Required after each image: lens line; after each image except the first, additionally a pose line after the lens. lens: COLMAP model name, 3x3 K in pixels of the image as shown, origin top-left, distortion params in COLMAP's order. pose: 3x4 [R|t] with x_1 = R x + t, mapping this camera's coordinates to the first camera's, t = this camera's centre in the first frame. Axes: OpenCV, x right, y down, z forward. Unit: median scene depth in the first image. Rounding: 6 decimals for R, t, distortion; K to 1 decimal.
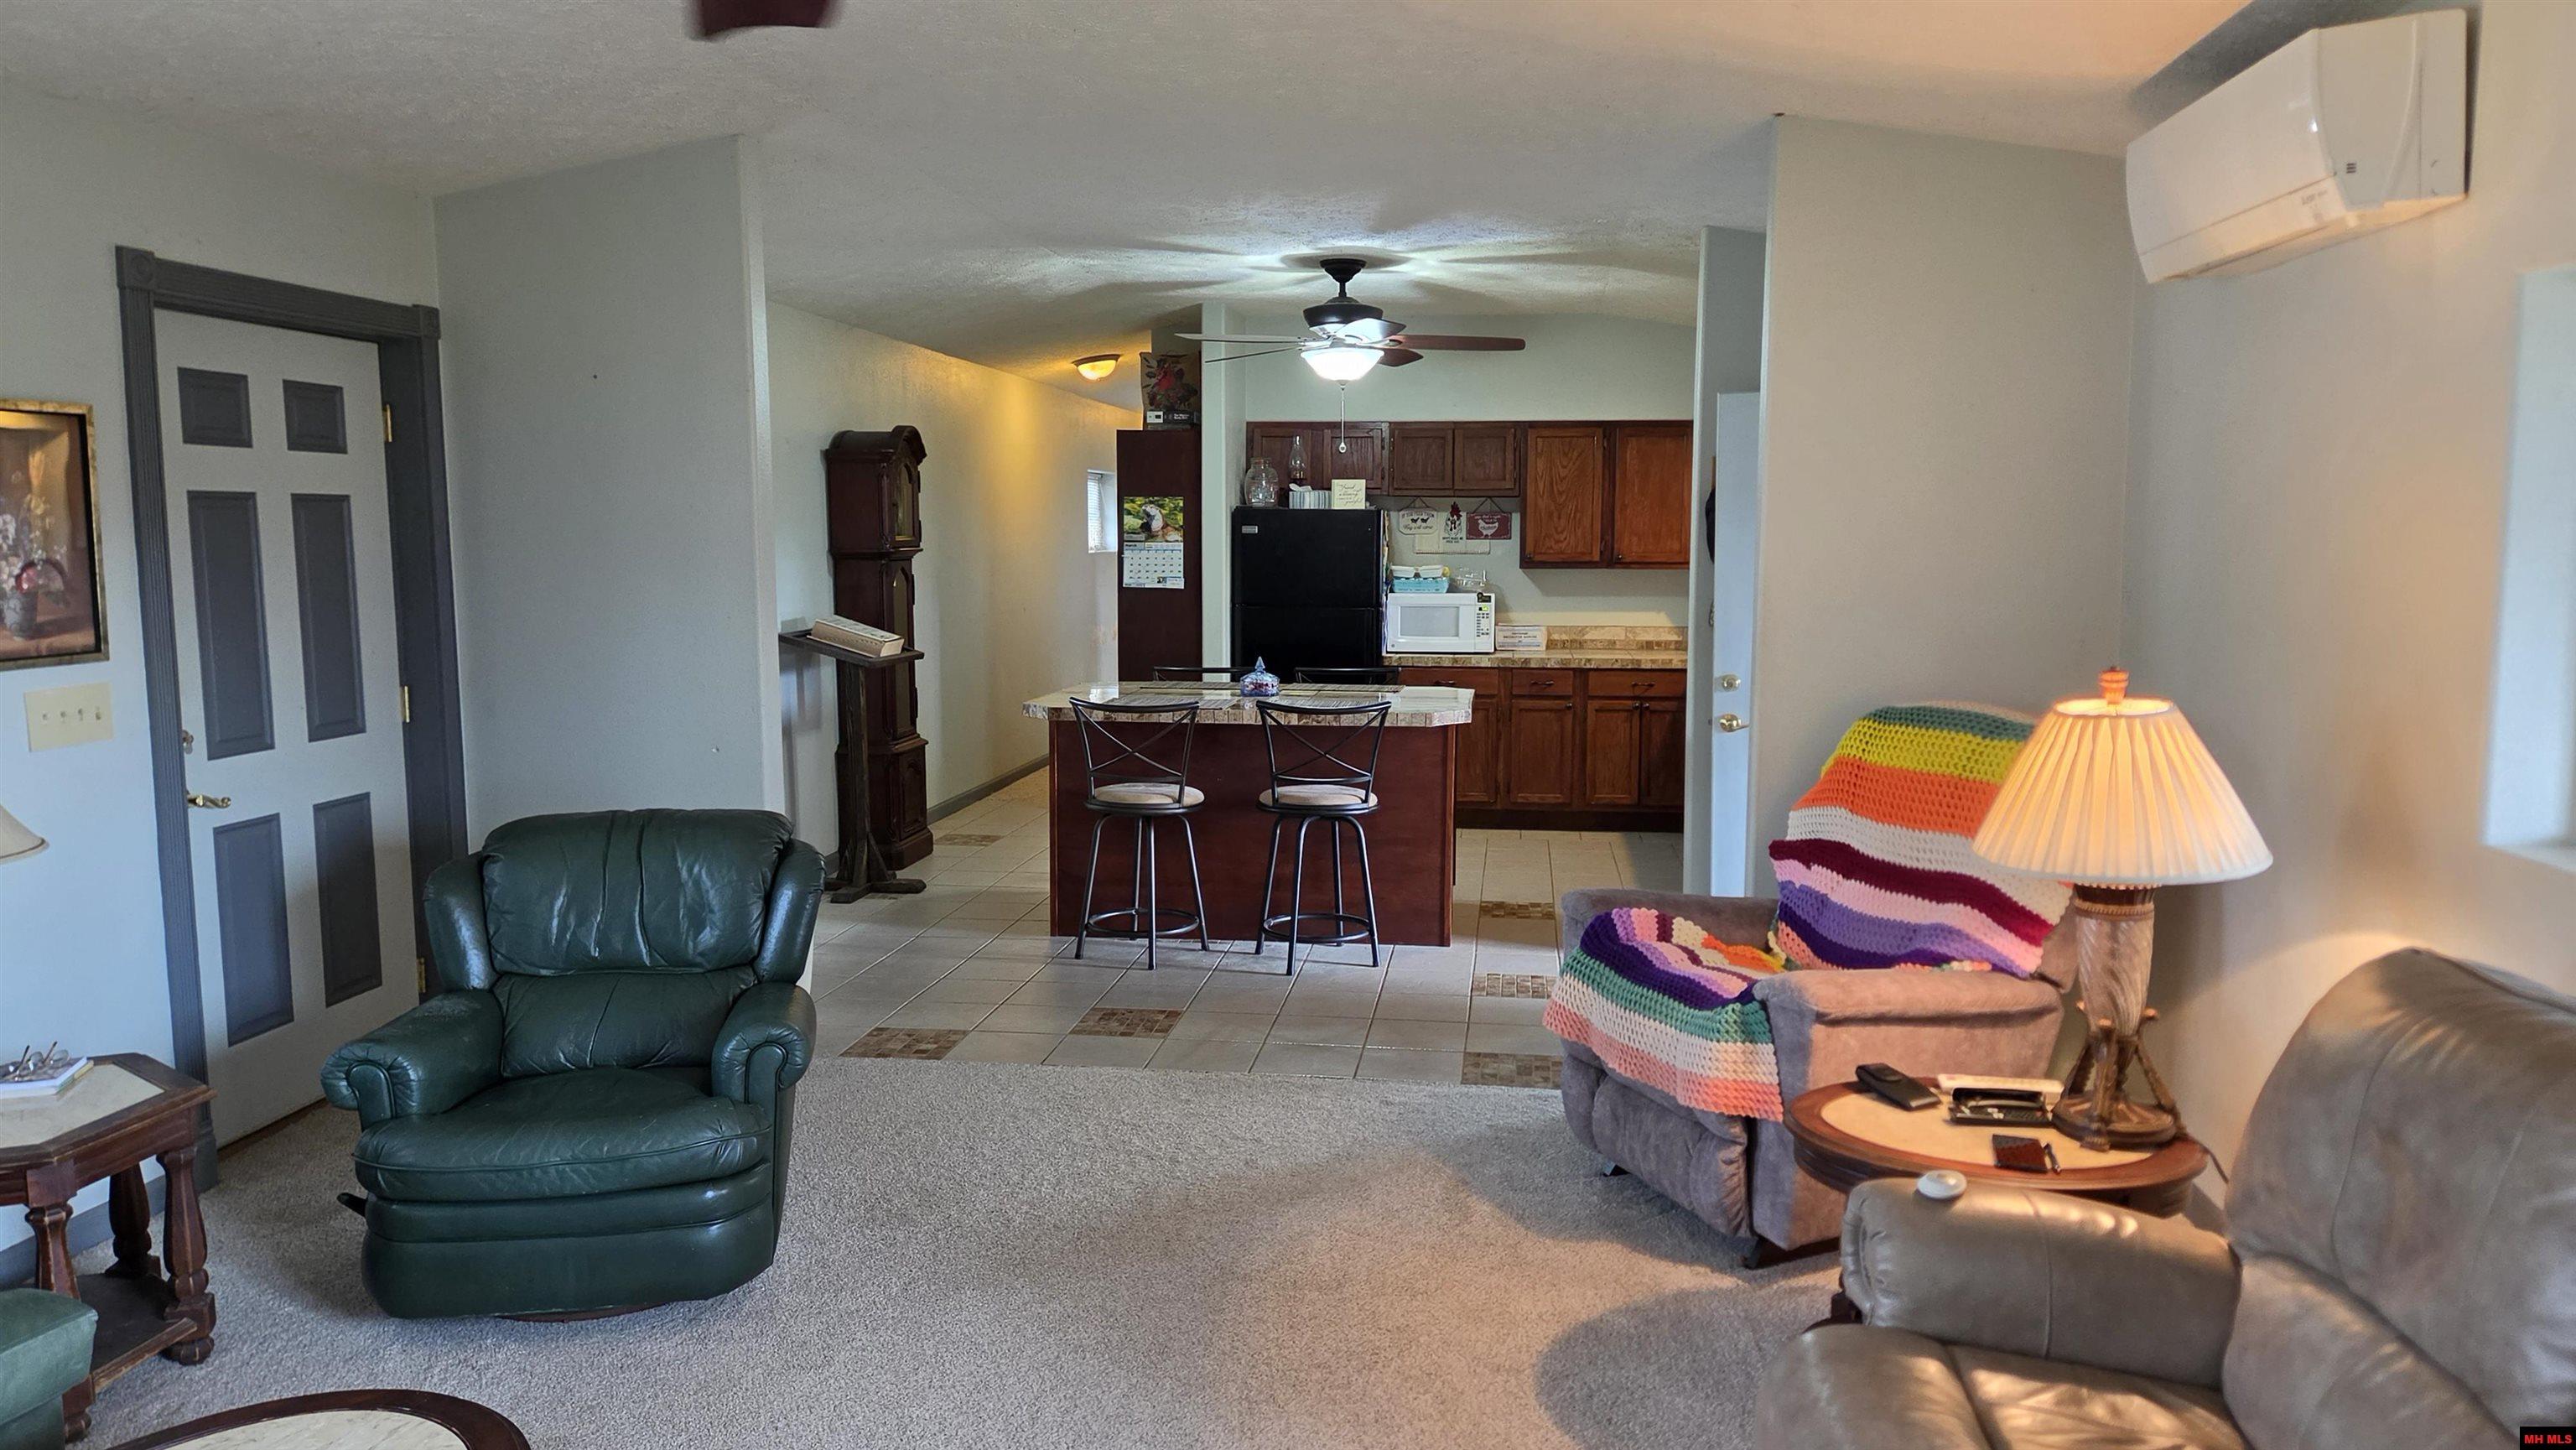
lens RADIAL K [[1740.4, 0, 1269.1], [0, 1740.4, 719.2], [0, 0, 1]] dist [0.112567, -0.122710]
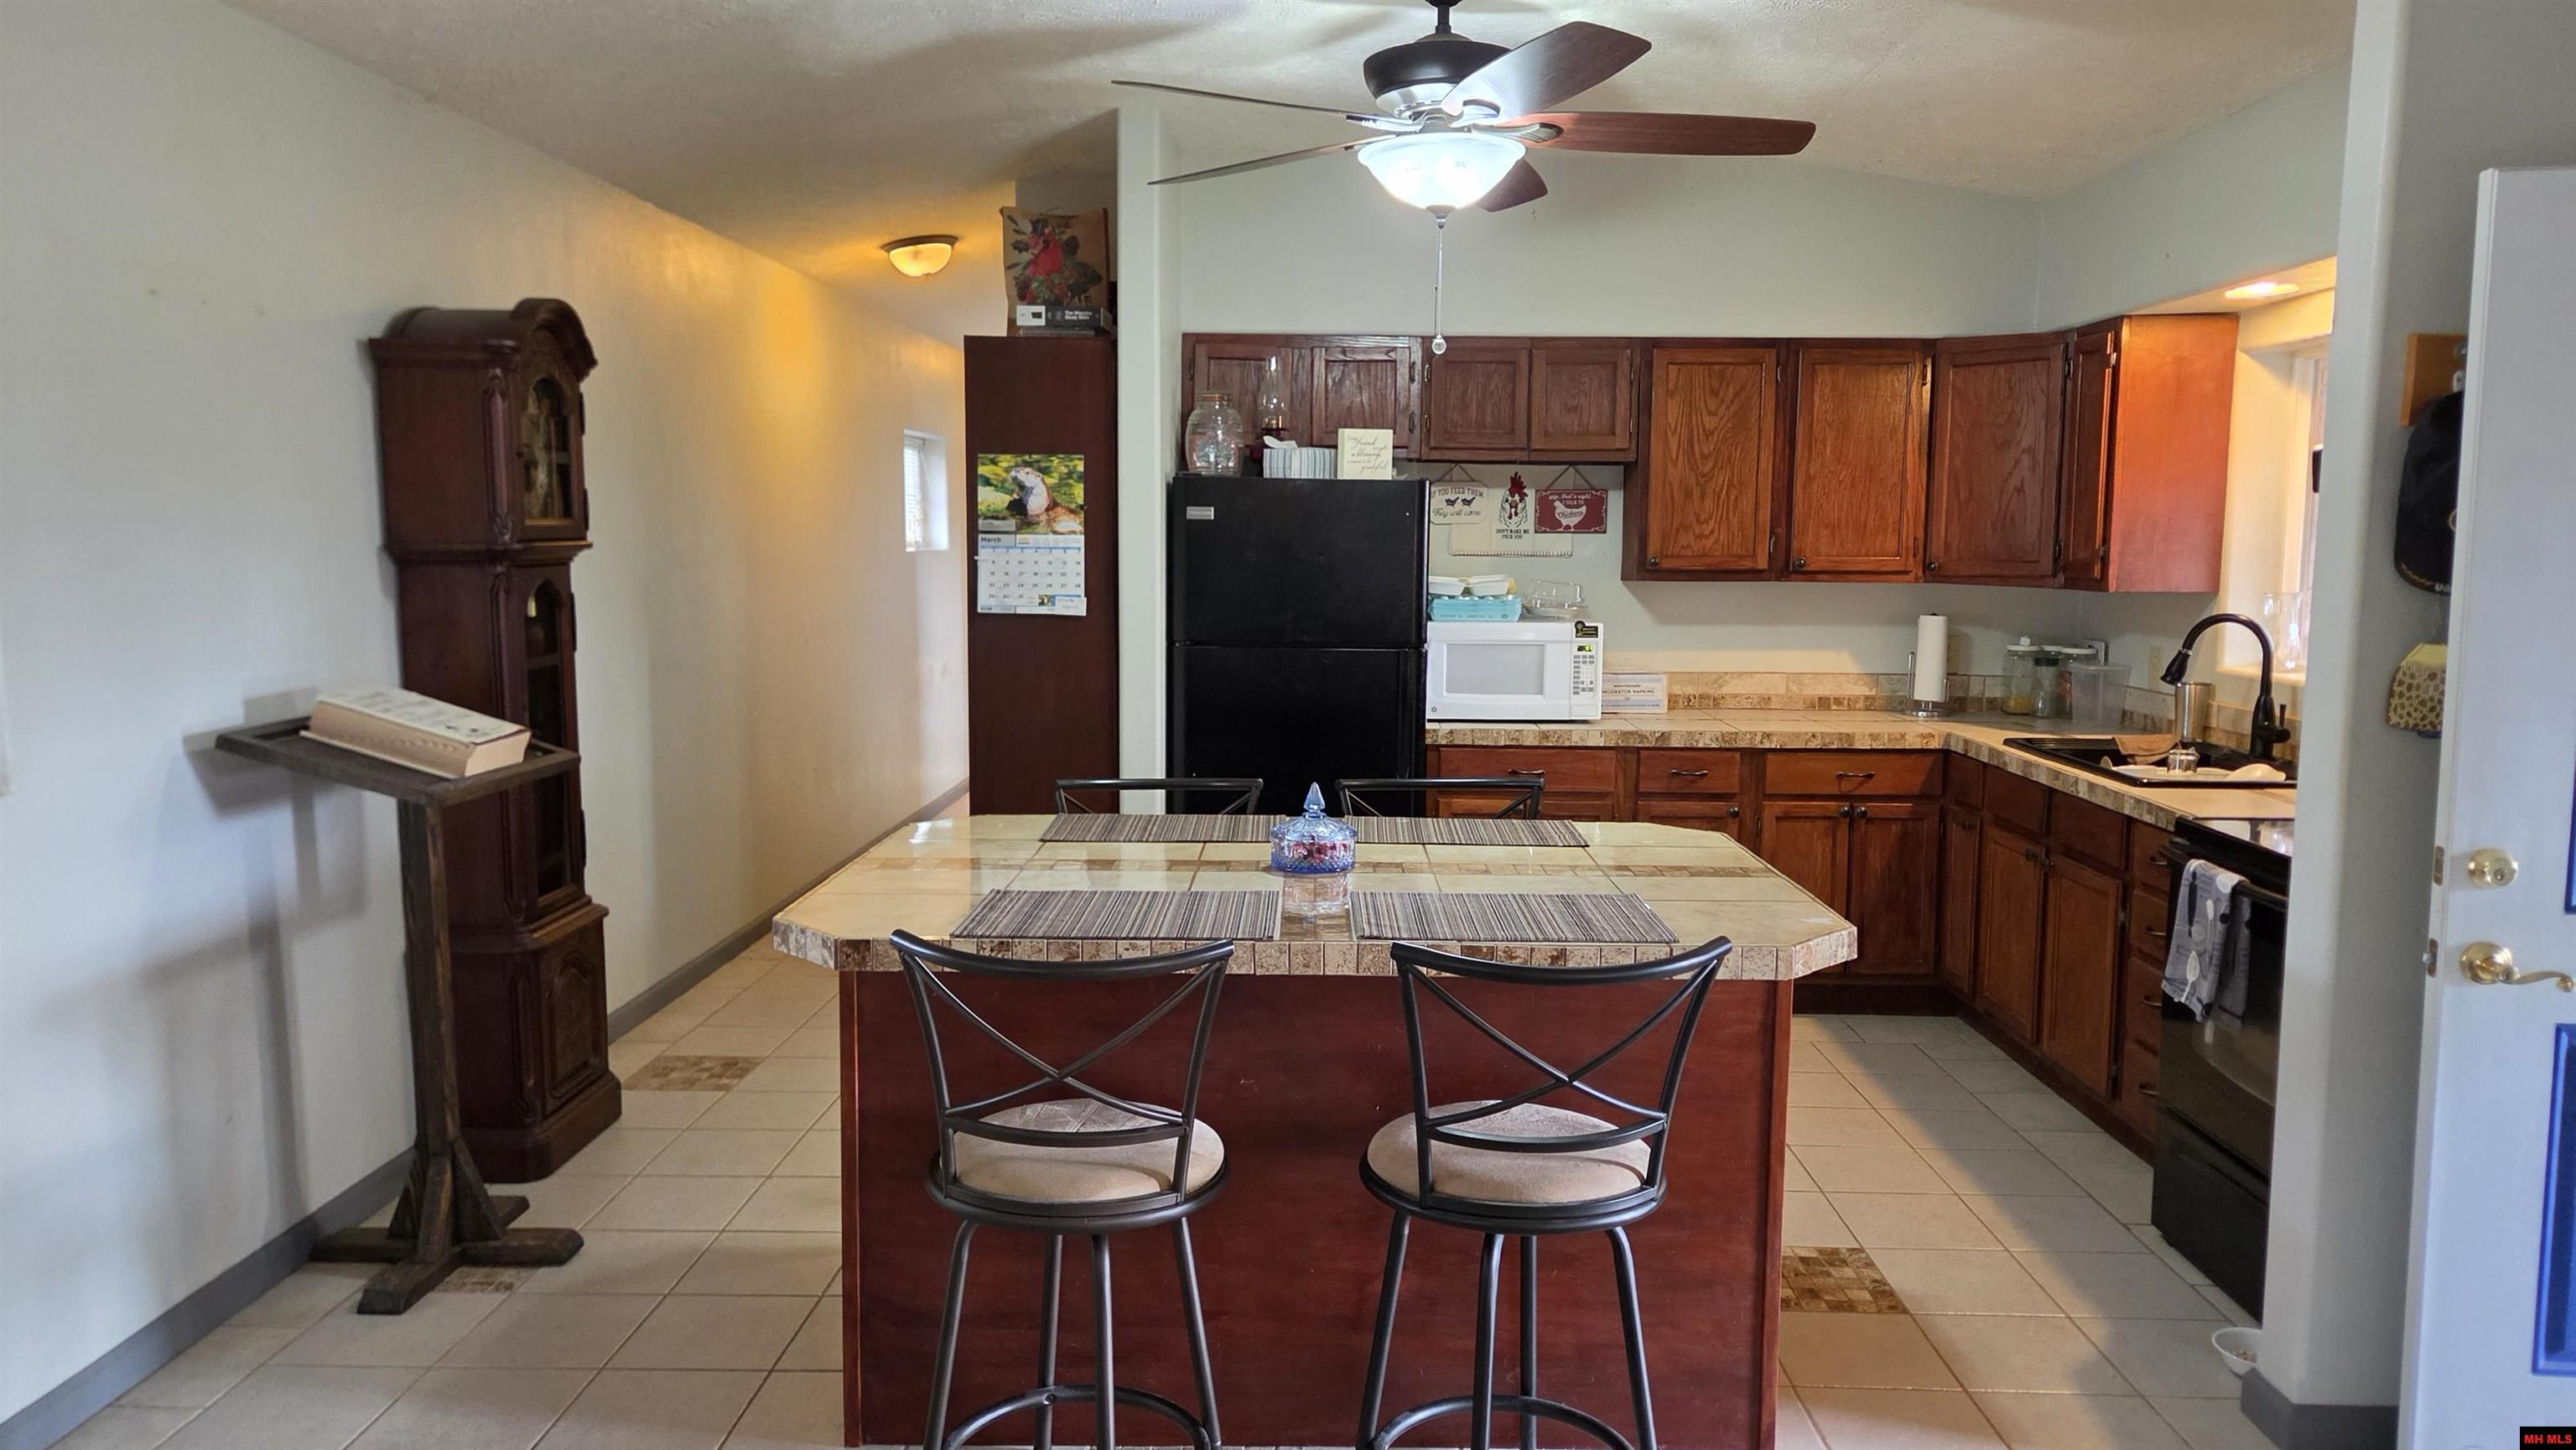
lens RADIAL K [[1739.8, 0, 1288.0], [0, 1739.8, 725.0], [0, 0, 1]] dist [0.055338, -0.000383]
pose [[0.992990, -0.008379, 0.117900, -0.050268], [0.007983, 0.999961, 0.003832, -0.040354], [-0.117928, -0.002864, 0.993018, 0.420988]]
